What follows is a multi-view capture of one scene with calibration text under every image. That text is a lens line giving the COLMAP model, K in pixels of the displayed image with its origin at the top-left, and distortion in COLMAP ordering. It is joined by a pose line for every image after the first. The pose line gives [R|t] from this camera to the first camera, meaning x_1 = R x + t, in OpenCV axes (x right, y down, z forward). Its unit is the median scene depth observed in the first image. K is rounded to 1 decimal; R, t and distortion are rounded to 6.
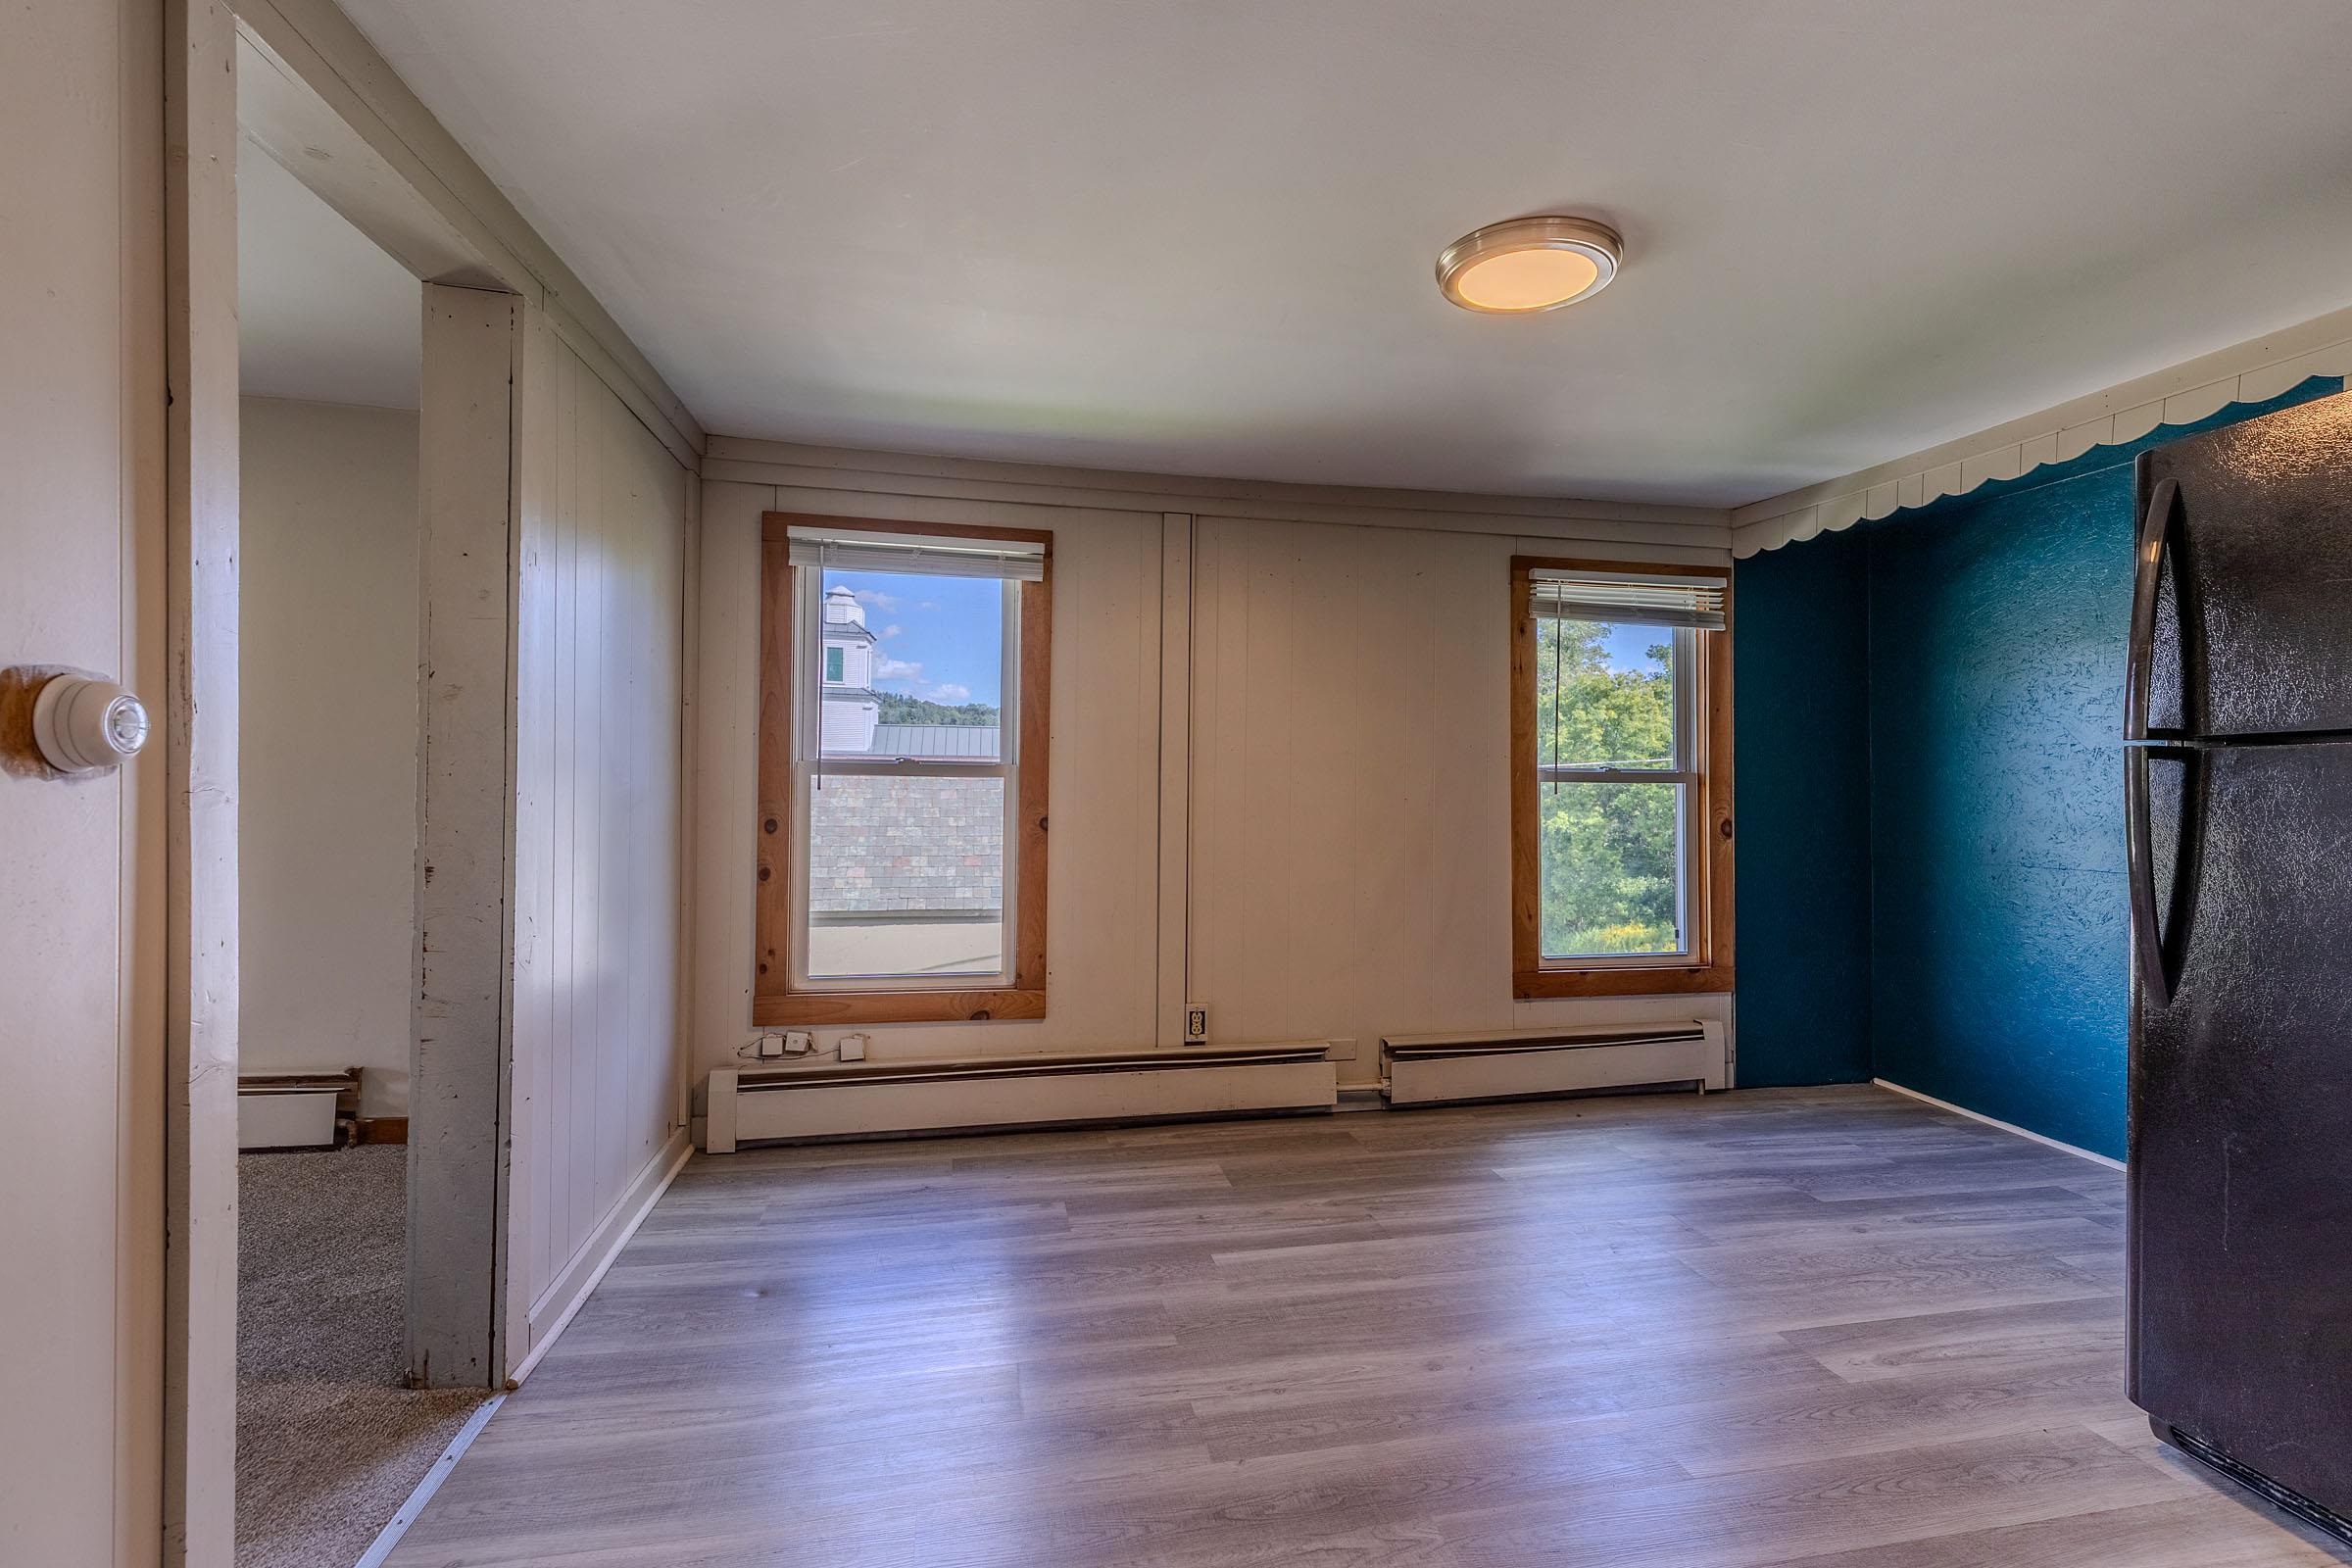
lens RADIAL K [[1063.3, 0, 1176.0], [0, 1063.3, 784.0], [0, 0, 1]] dist [-0.000250, 0.000026]
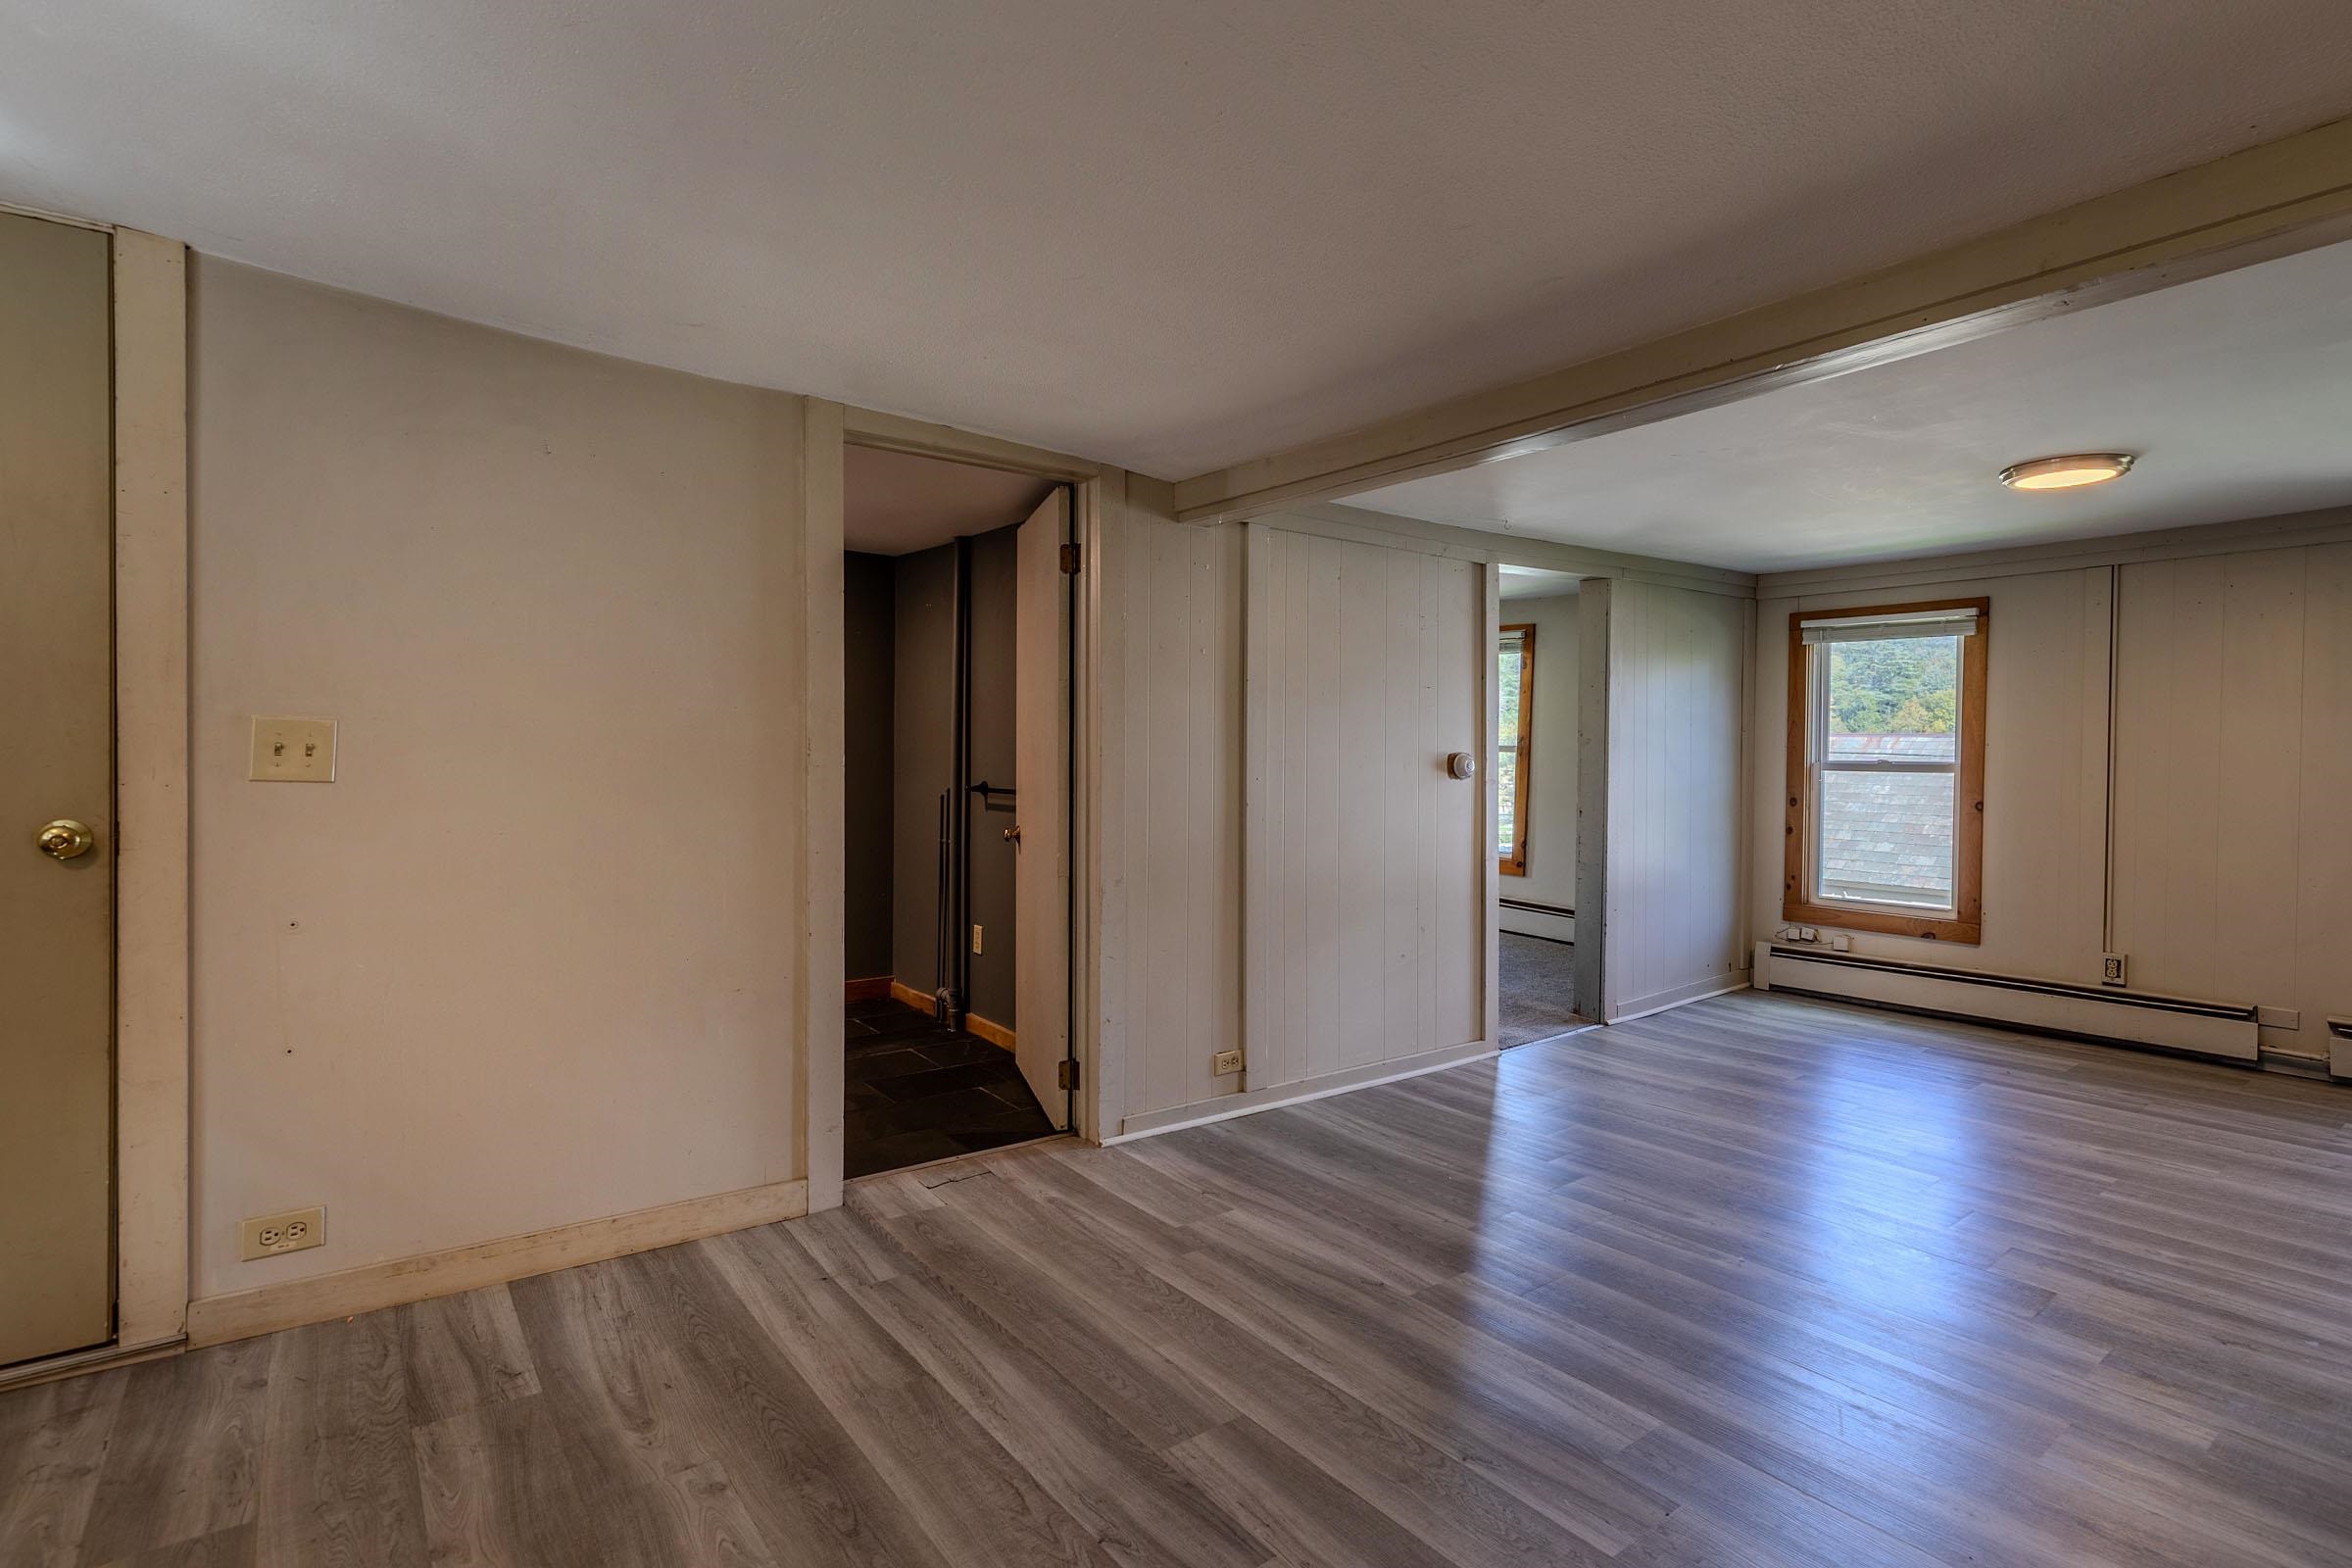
lens RADIAL K [[1145.6, 0, 1186.4], [0, 1145.6, 752.5], [0, 0, 1]] dist [0.003755, 0.000089]
pose [[0.409784, -0.009274, -0.912135, 0.861754], [0.001196, 0.999953, -0.009630, -0.021532], [0.912182, 0.002855, 0.409776, -0.598825]]
